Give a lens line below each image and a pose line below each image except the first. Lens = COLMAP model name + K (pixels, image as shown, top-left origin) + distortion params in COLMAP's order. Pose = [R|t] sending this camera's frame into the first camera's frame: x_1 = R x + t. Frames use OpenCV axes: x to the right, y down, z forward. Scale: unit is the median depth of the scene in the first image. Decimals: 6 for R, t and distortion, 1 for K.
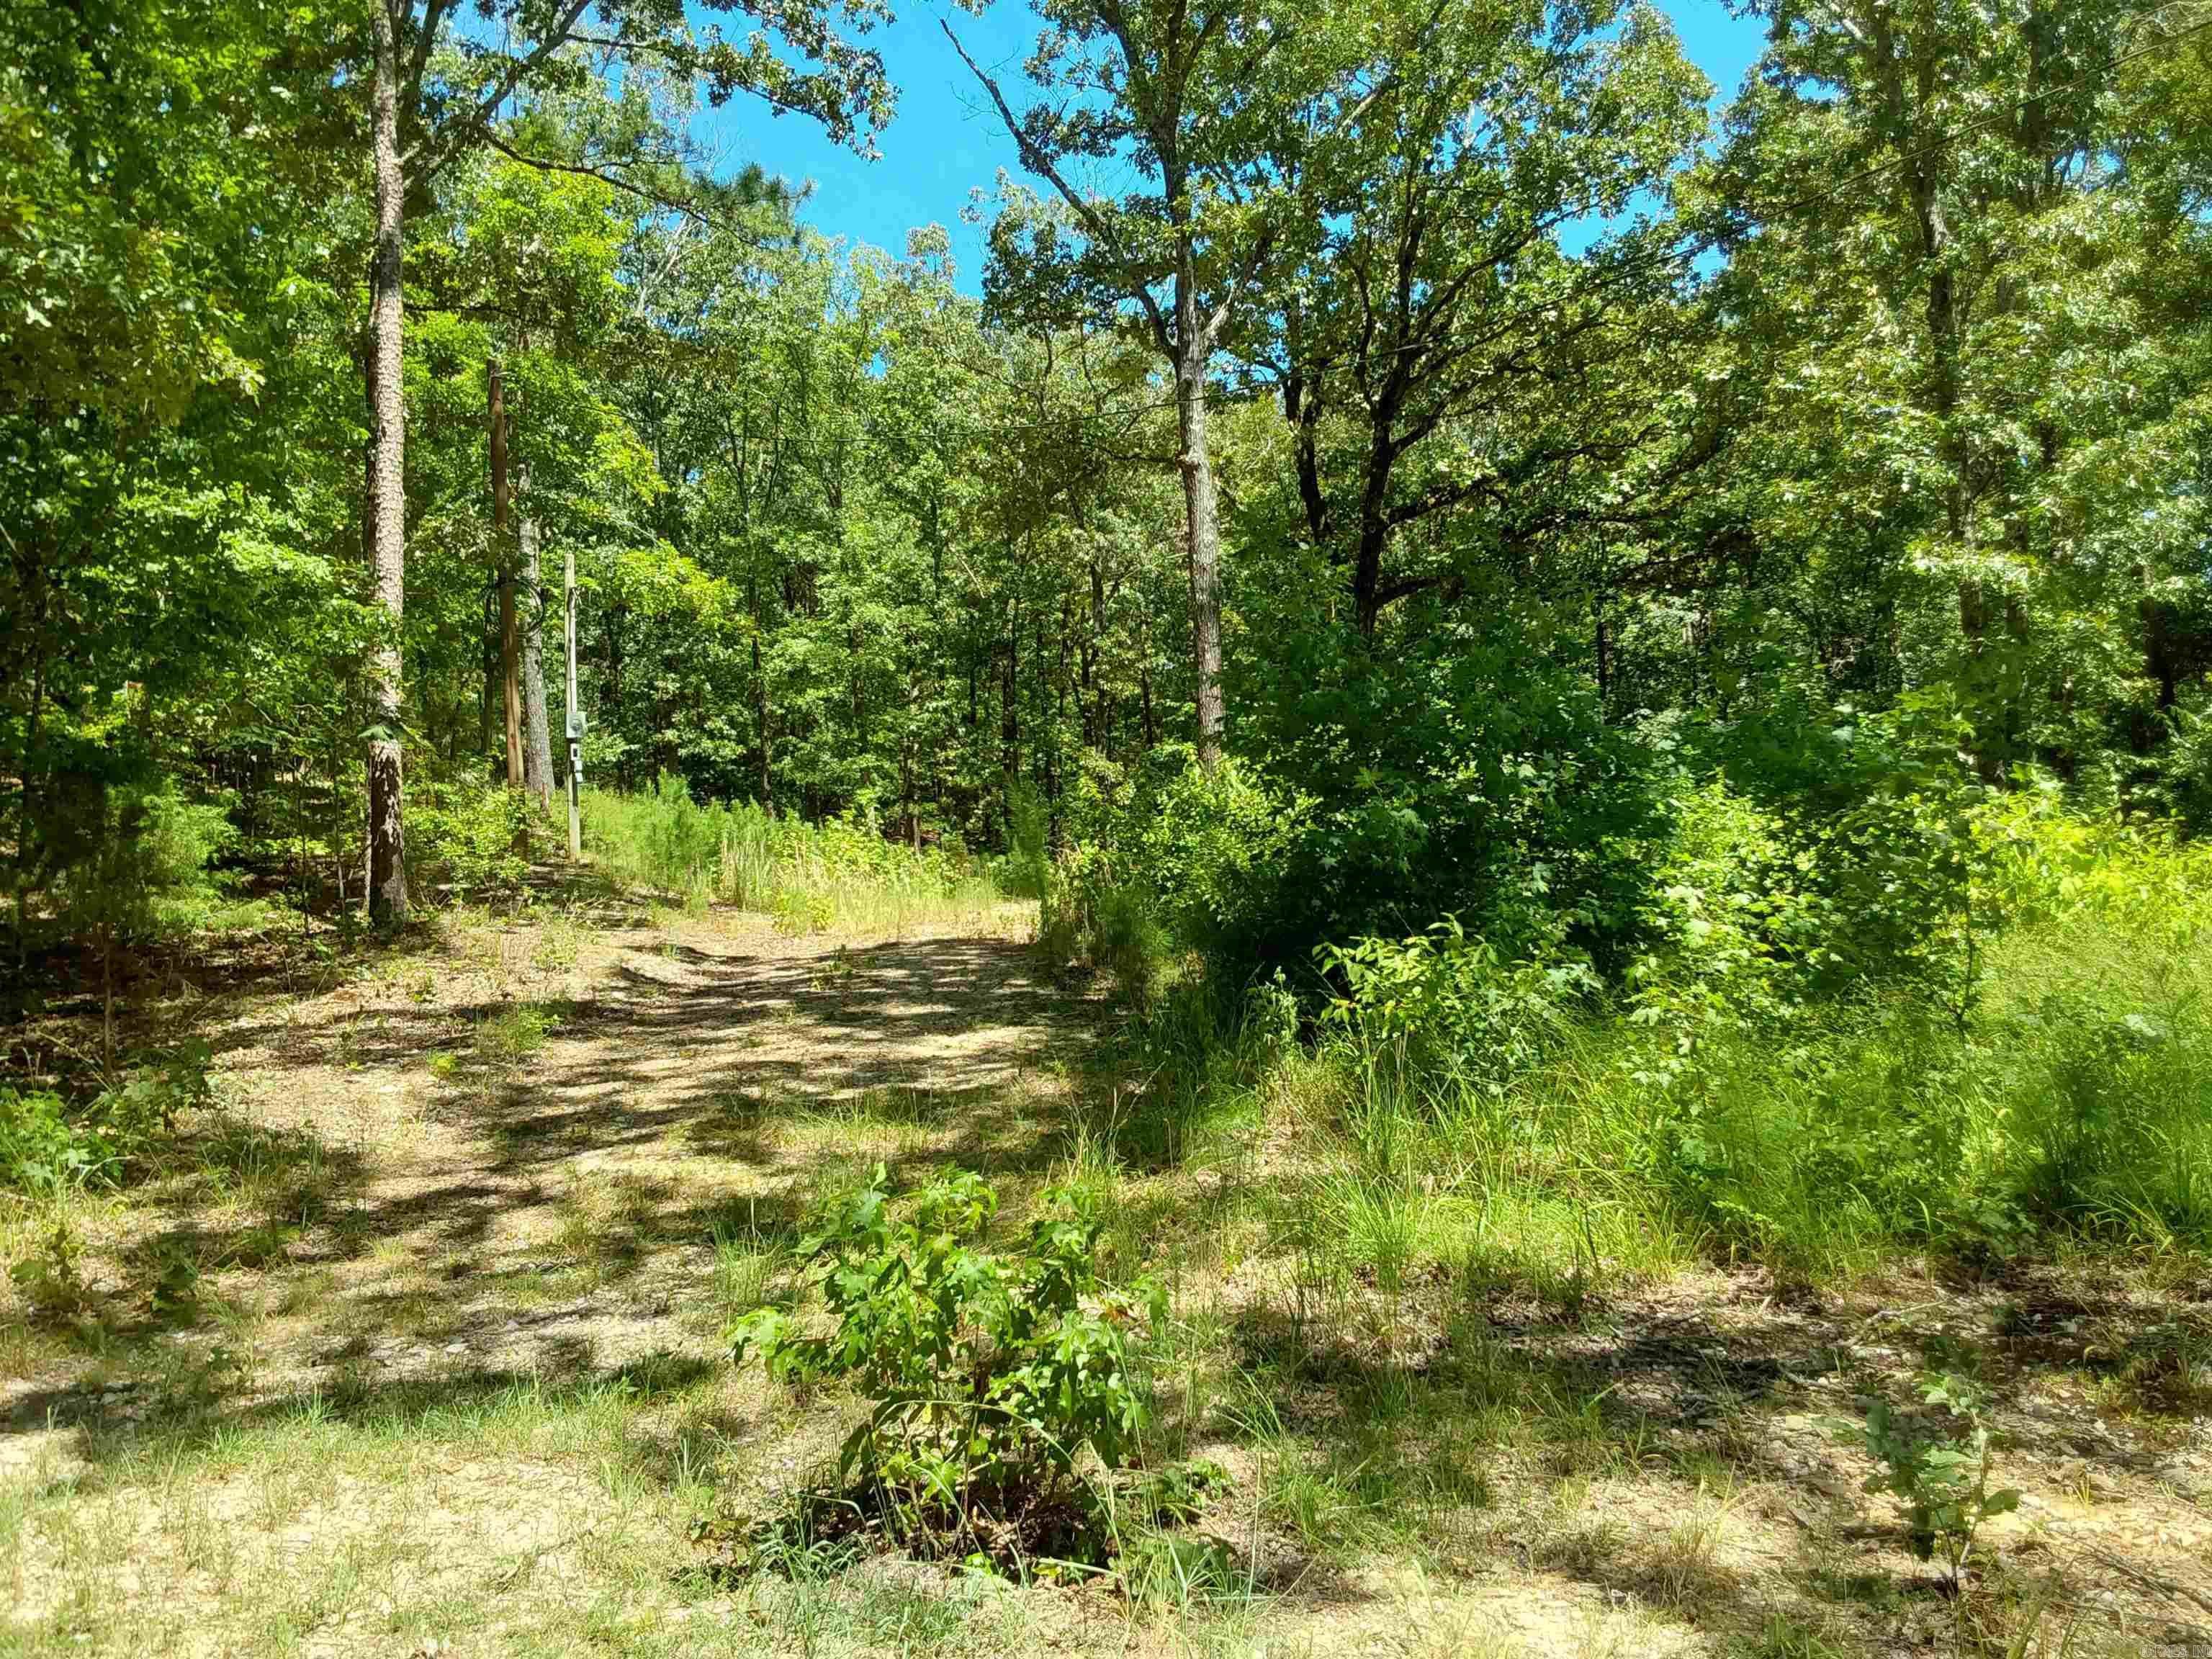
lens RADIAL K [[1760.3, 0, 1120.8], [0, 1760.3, 843.3], [0, 0, 1]] dist [0.148240, -0.219818]
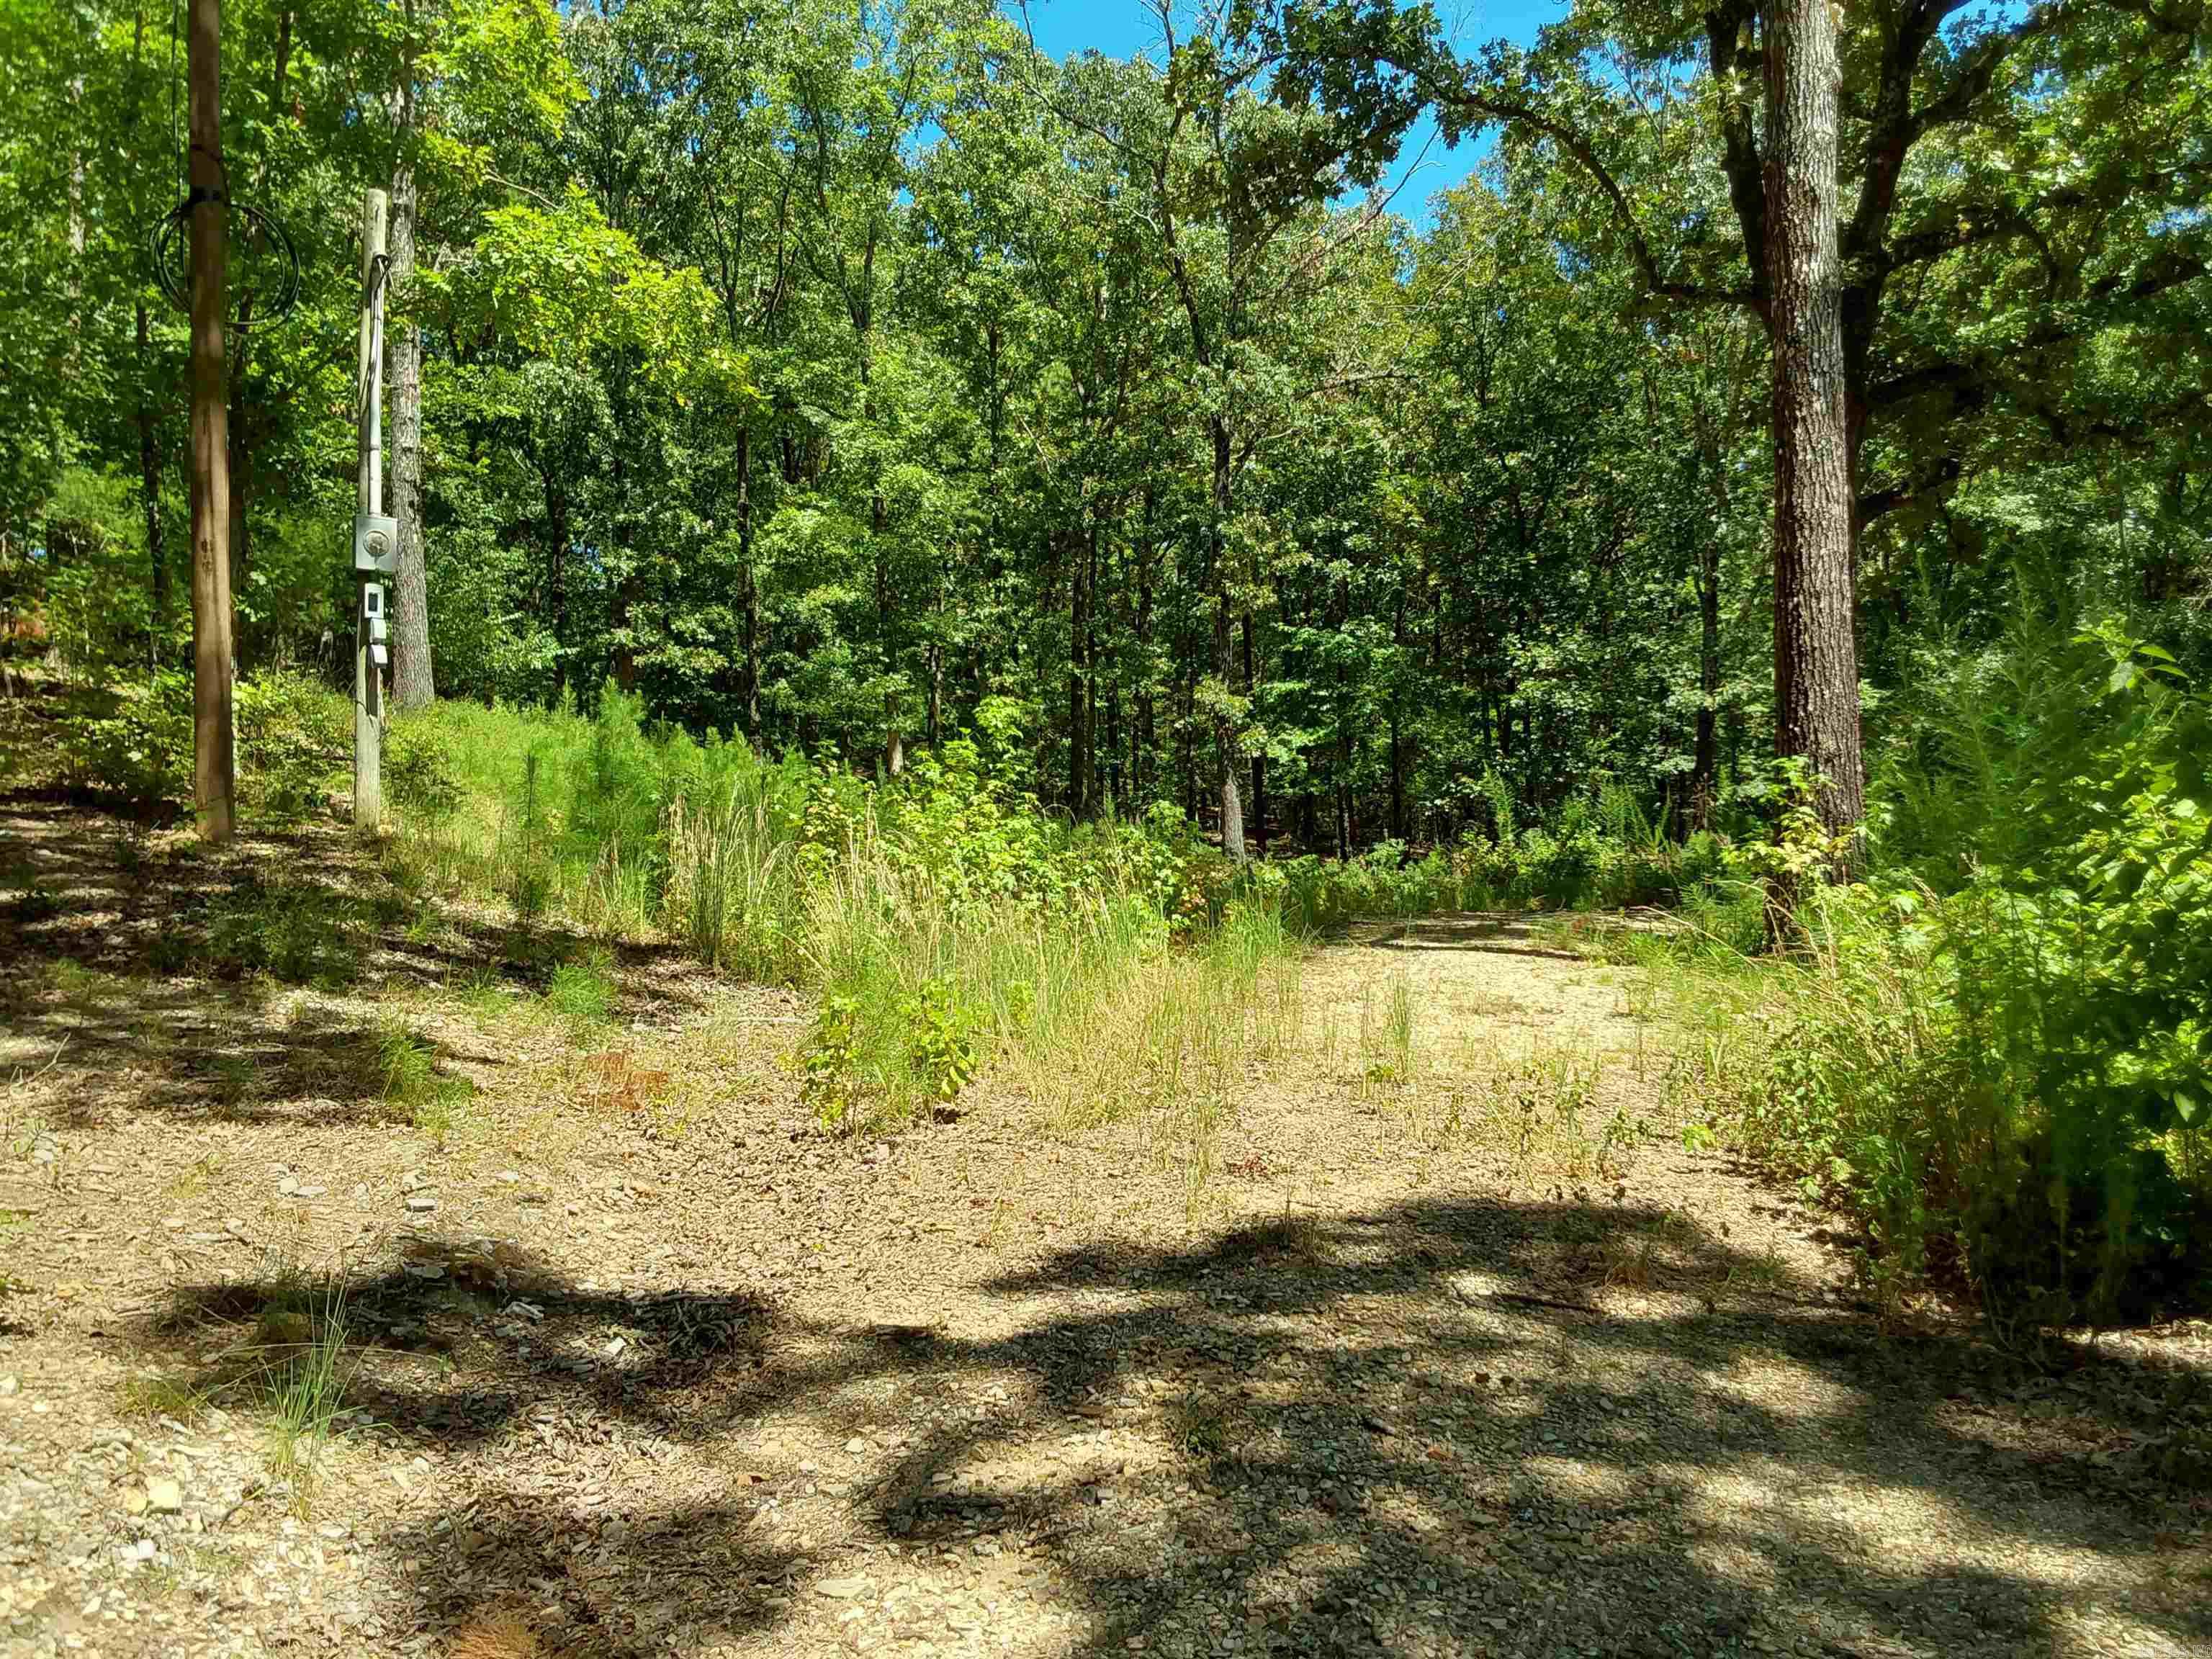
lens RADIAL K [[1760.3, 0, 1120.8], [0, 1760.3, 843.3], [0, 0, 1]] dist [0.148240, -0.219818]
pose [[0.999346, 0.033868, 0.012657, -0.058159], [-0.034183, 0.999089, 0.025564, -0.002813], [-0.011779, -0.025980, 0.999593, 0.272365]]
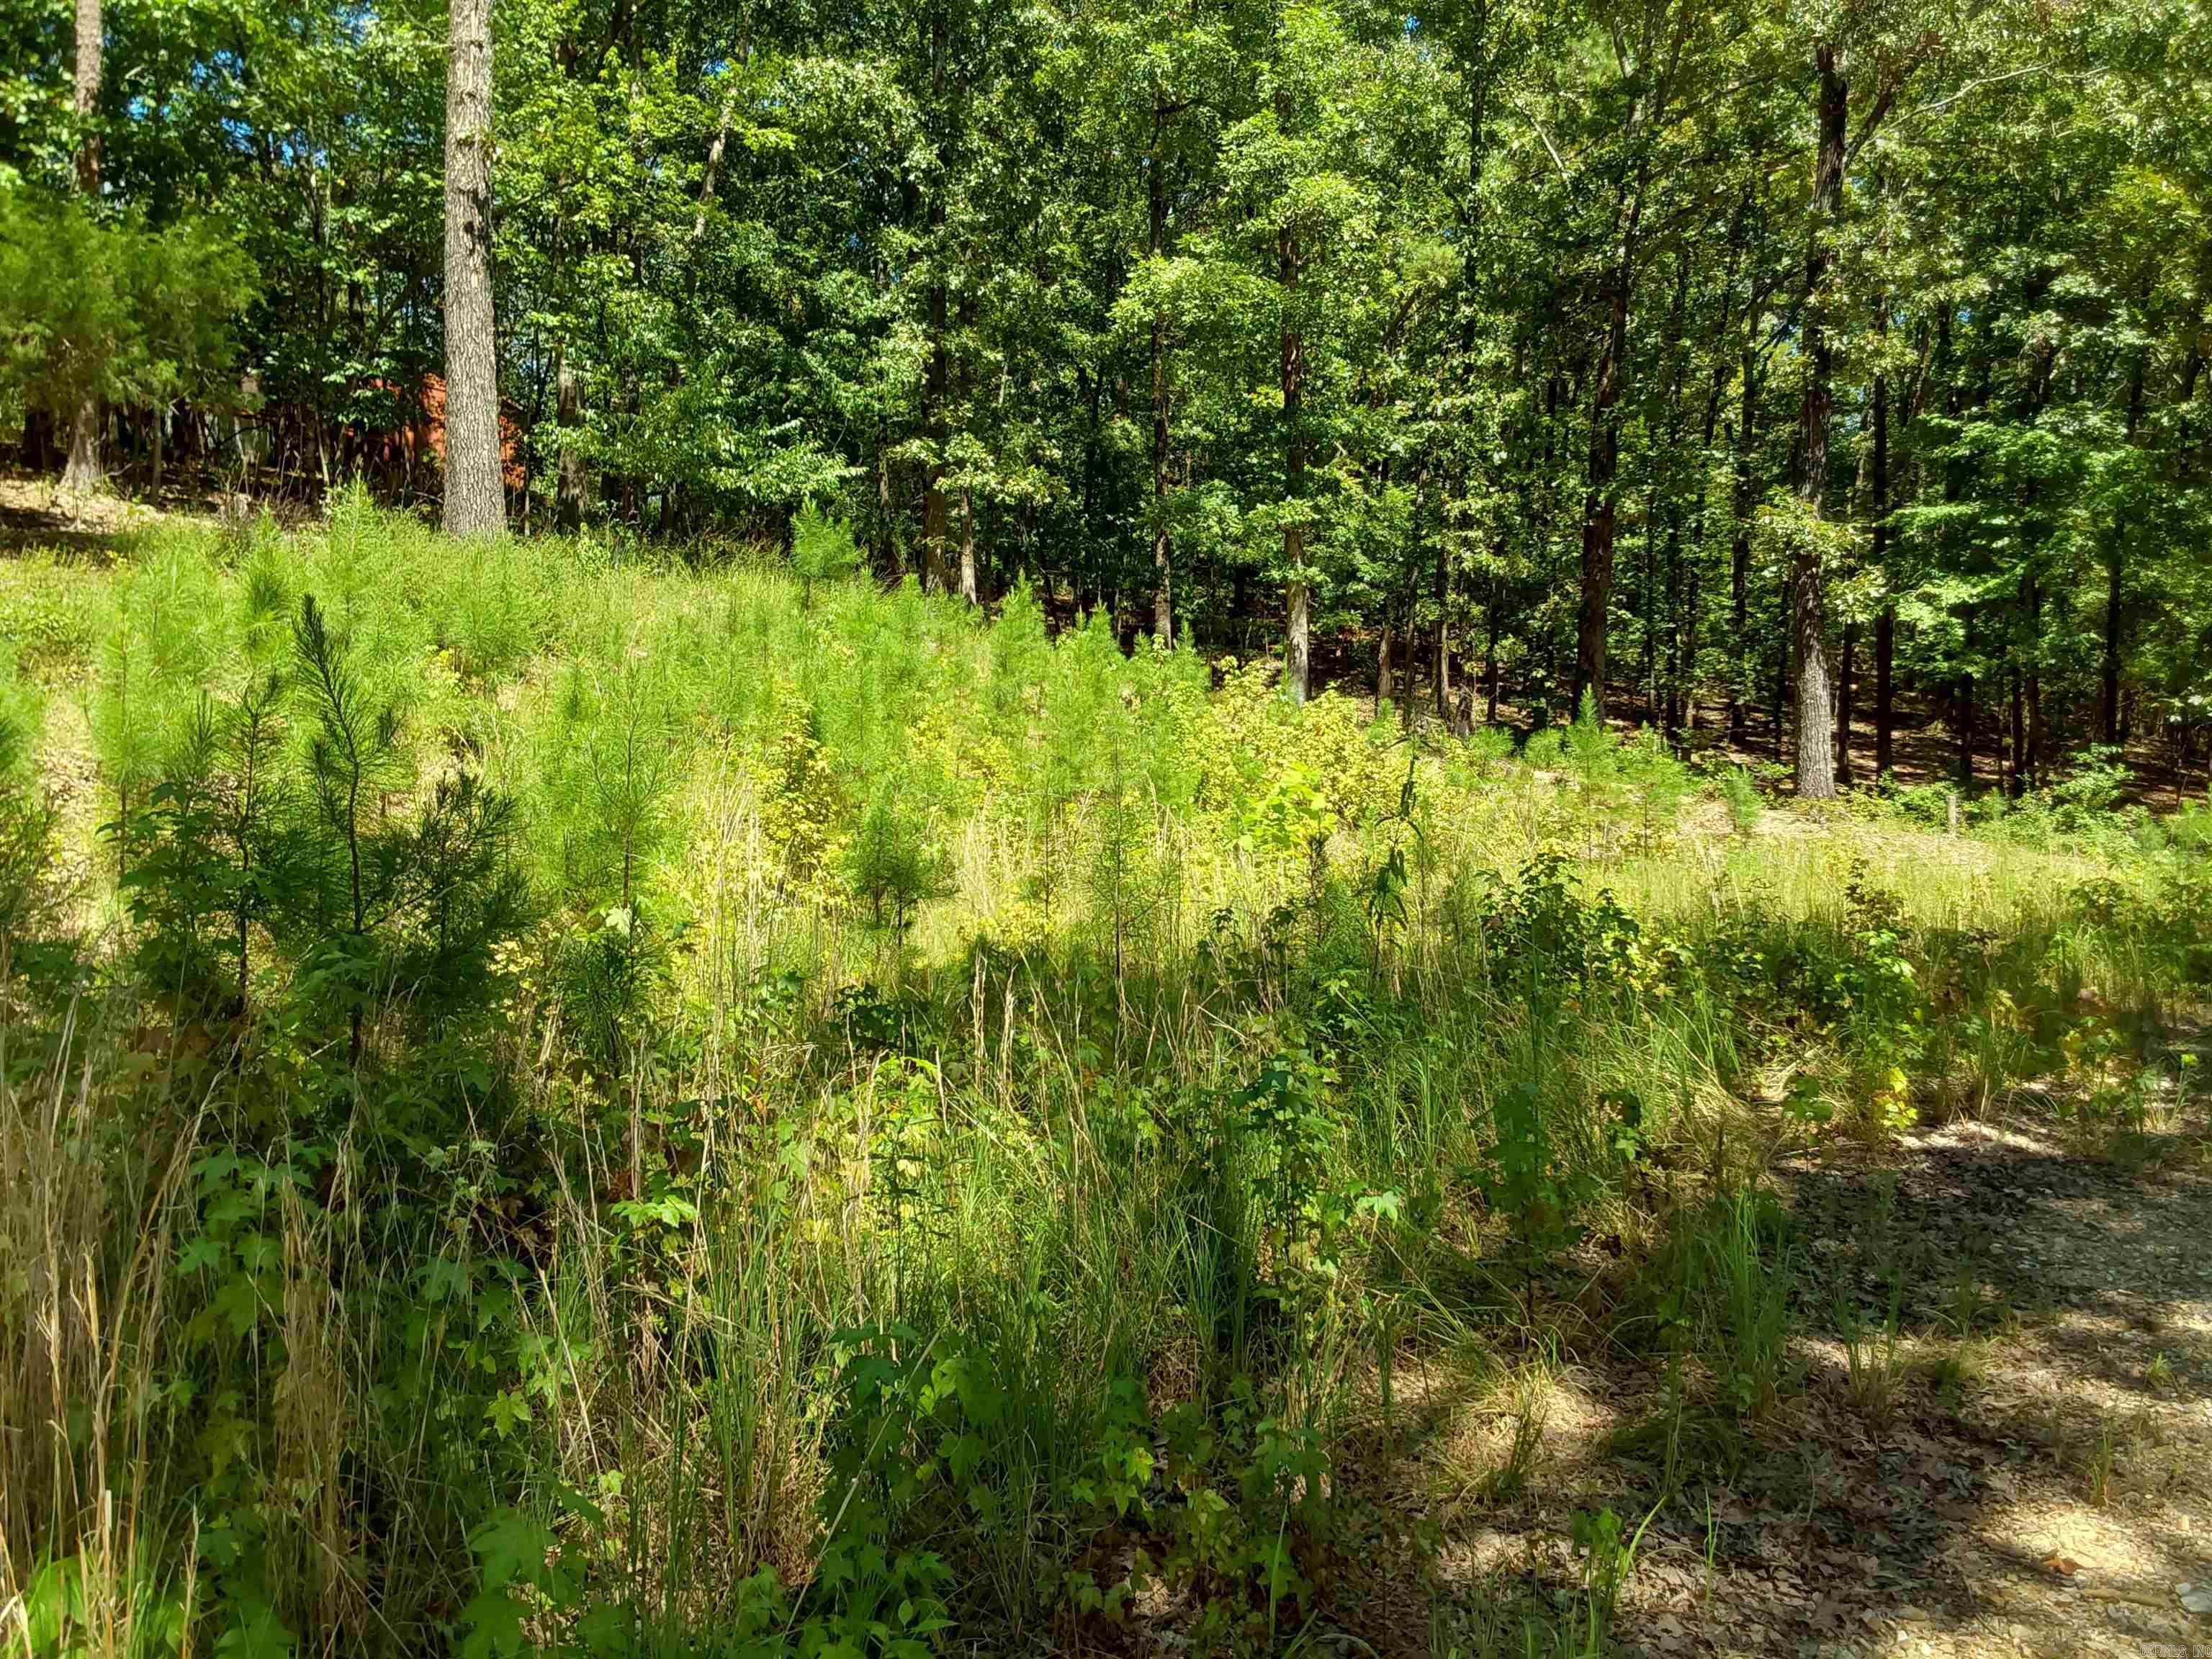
lens RADIAL K [[1760.3, 0, 1120.8], [0, 1760.3, 843.3], [0, 0, 1]] dist [0.148240, -0.219818]
pose [[0.944912, 0.084820, -0.316143, -0.023801], [-0.048958, 0.991600, 0.119715, -0.011252], [0.323642, -0.097642, 0.941128, 0.503243]]
